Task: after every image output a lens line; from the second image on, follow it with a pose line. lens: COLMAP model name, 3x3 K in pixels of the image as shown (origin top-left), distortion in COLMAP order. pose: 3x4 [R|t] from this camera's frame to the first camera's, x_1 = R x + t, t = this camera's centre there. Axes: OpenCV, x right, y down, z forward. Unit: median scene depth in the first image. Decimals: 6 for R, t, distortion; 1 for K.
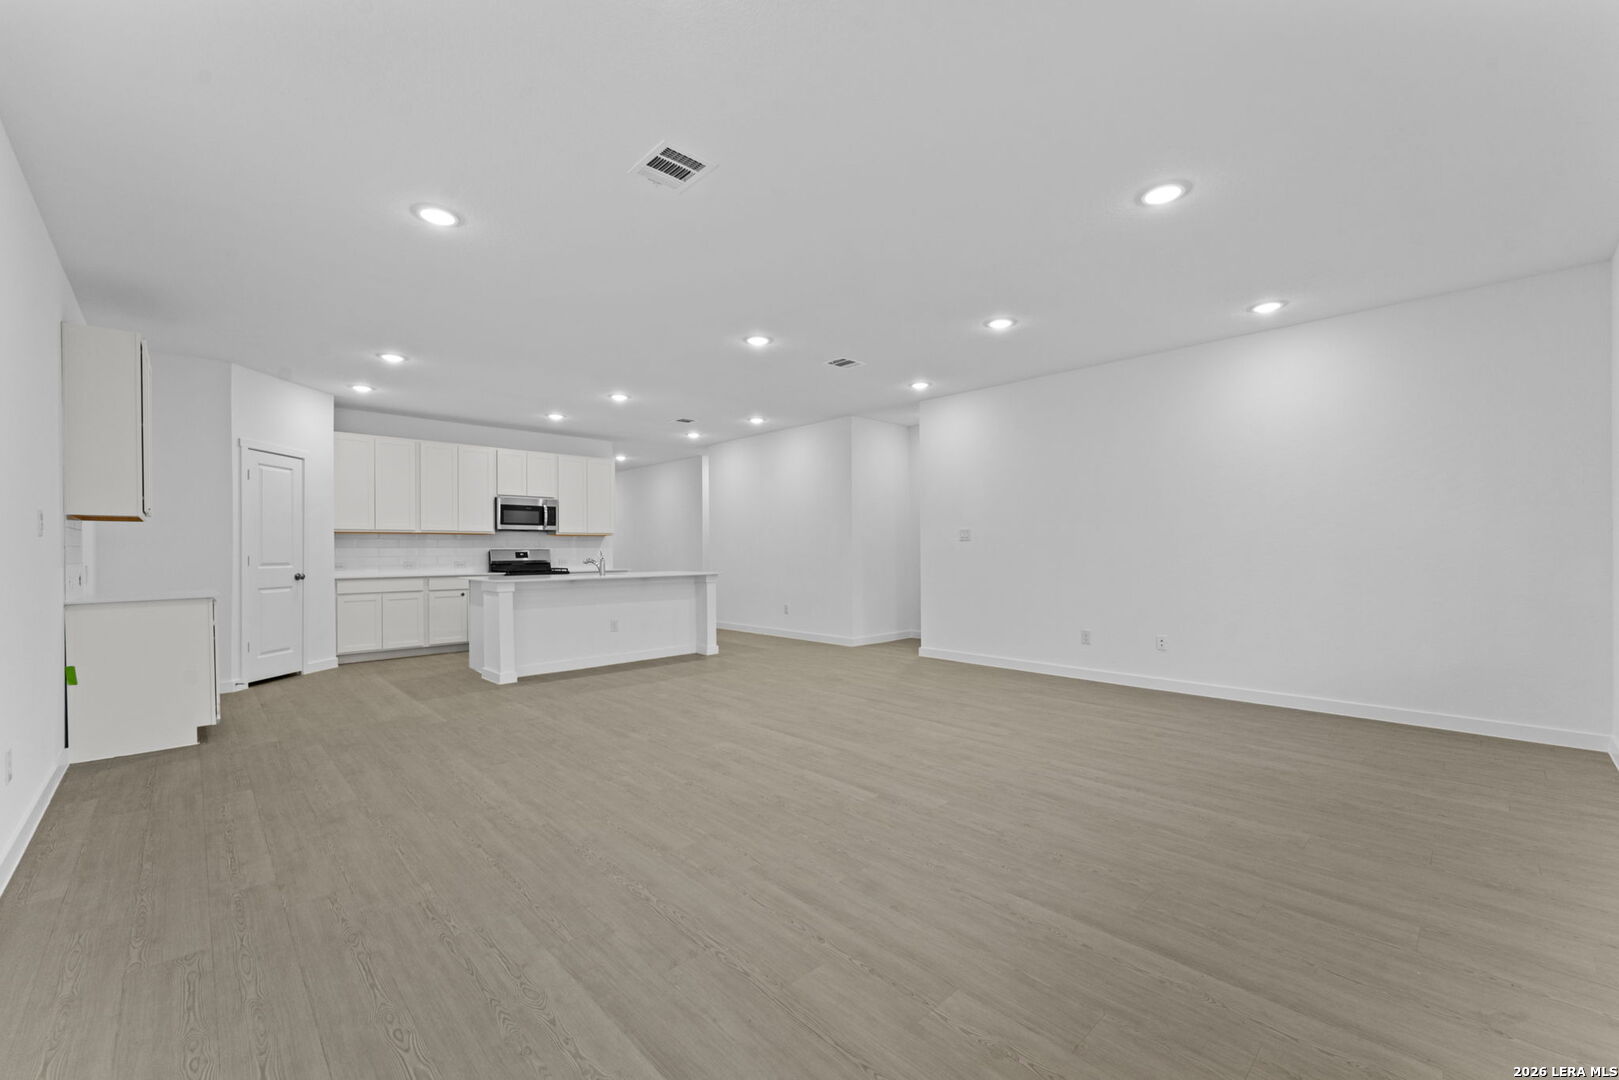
lens RADIAL K [[647.8, 0, 811.5], [0, 647.8, 548.8], [0, 0, 1]] dist [-0.000082, -0.000087]
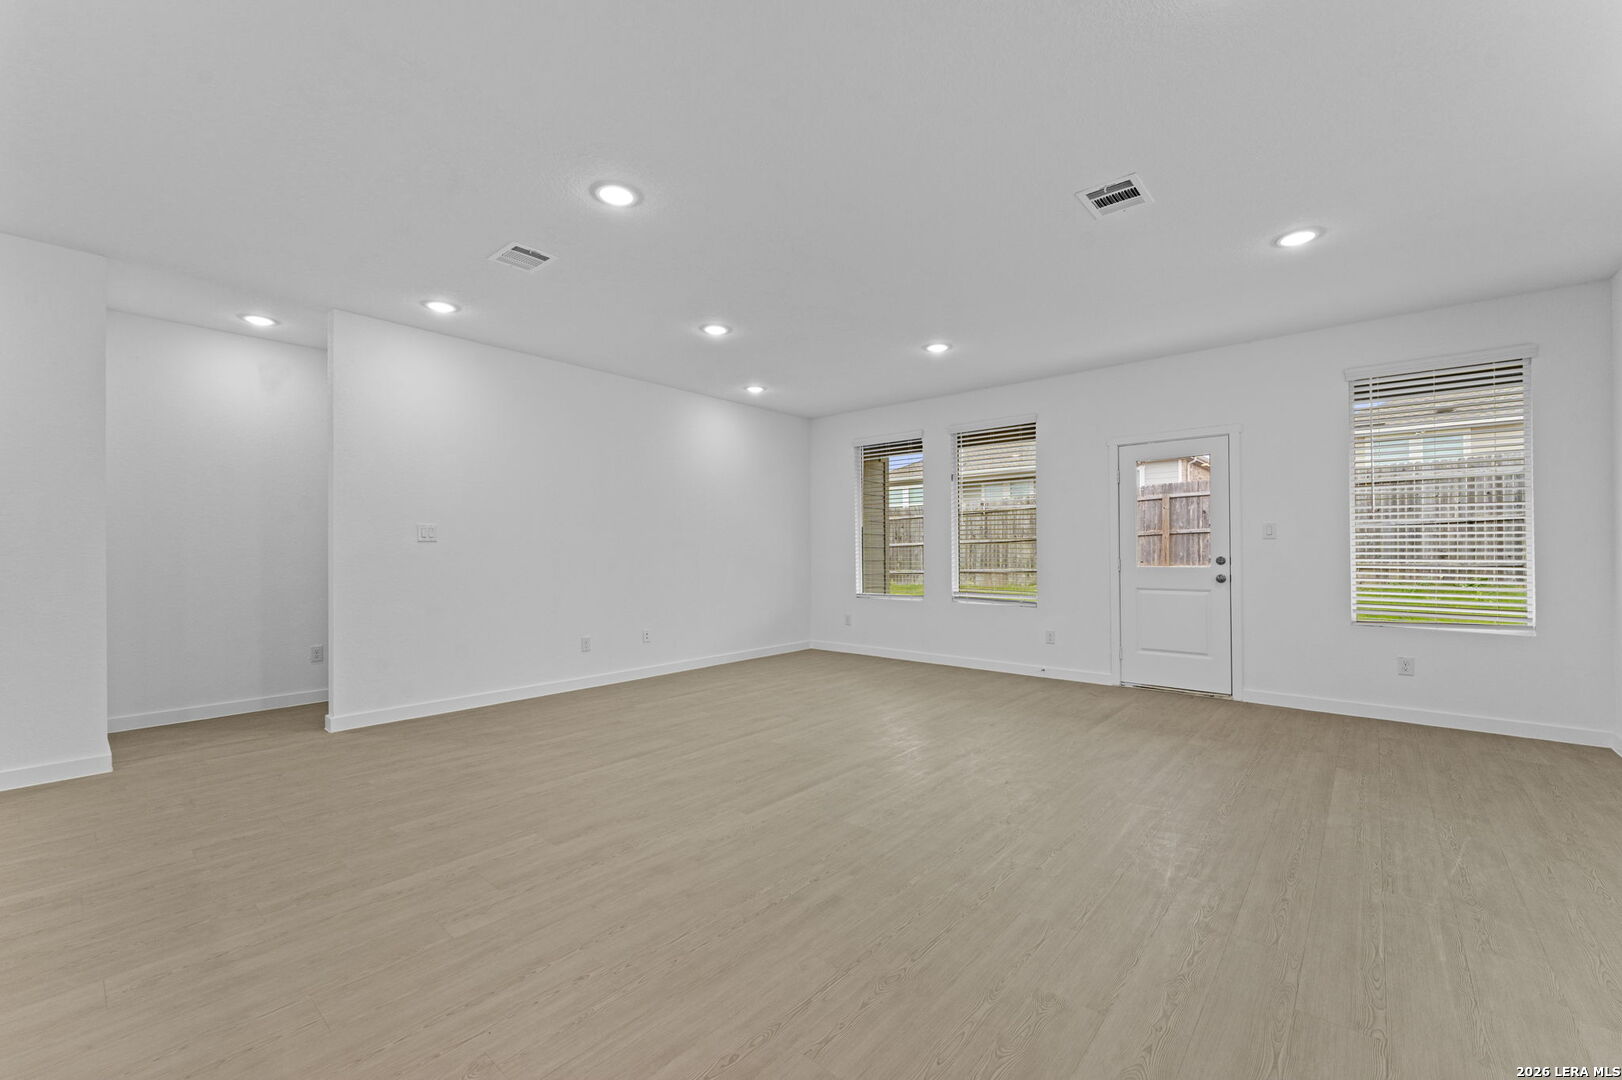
lens RADIAL K [[649.0, 0, 817.2], [0, 649.0, 543.4], [0, 0, 1]] dist [-0.000082, -0.000087]
pose [[-0.096025, 0.018059, 0.995215, -0.500680], [0.000434, 0.999836, -0.018101, 0.003378], [-0.995379, -0.001306, -0.096017, 0.647964]]
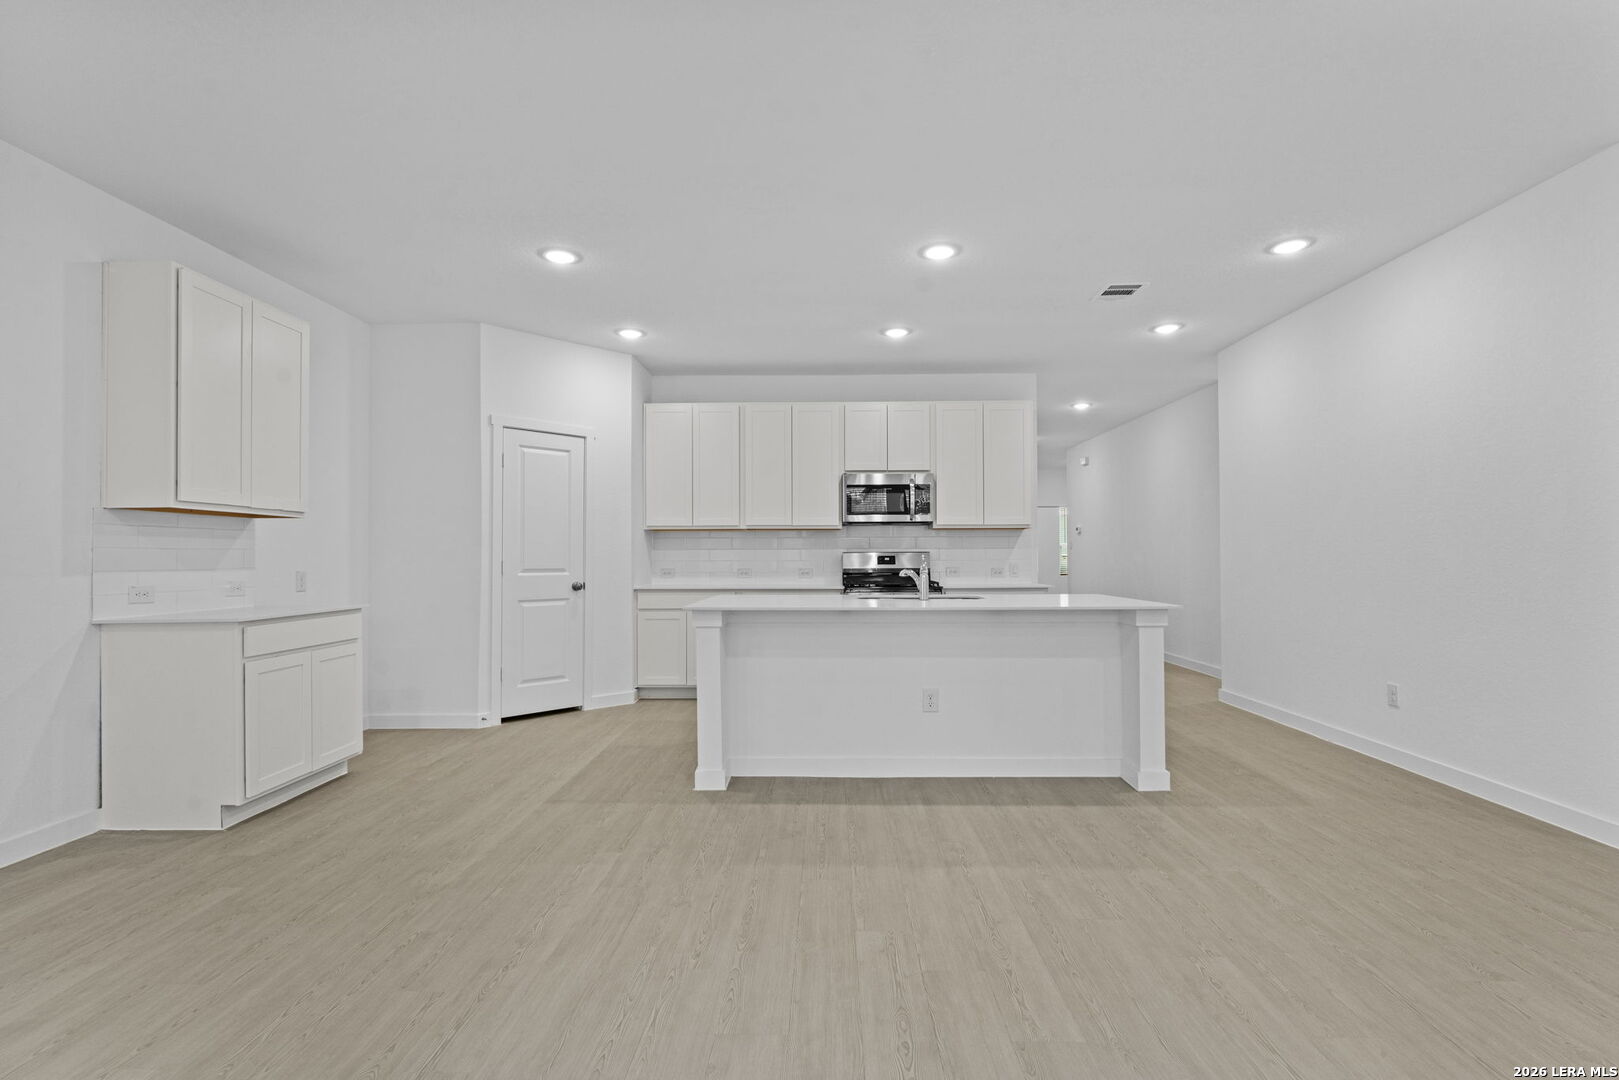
lens RADIAL K [[724.5, 0, 817.3], [0, 724.5, 547.9], [0, 0, 1]] dist [-0.002973, -0.000255]
pose [[0.706599, -0.003362, -0.707606, 0.037858], [0.001260, 0.999993, -0.003494, -0.000458], [0.707613, 0.001577, 0.706599, 0.531557]]
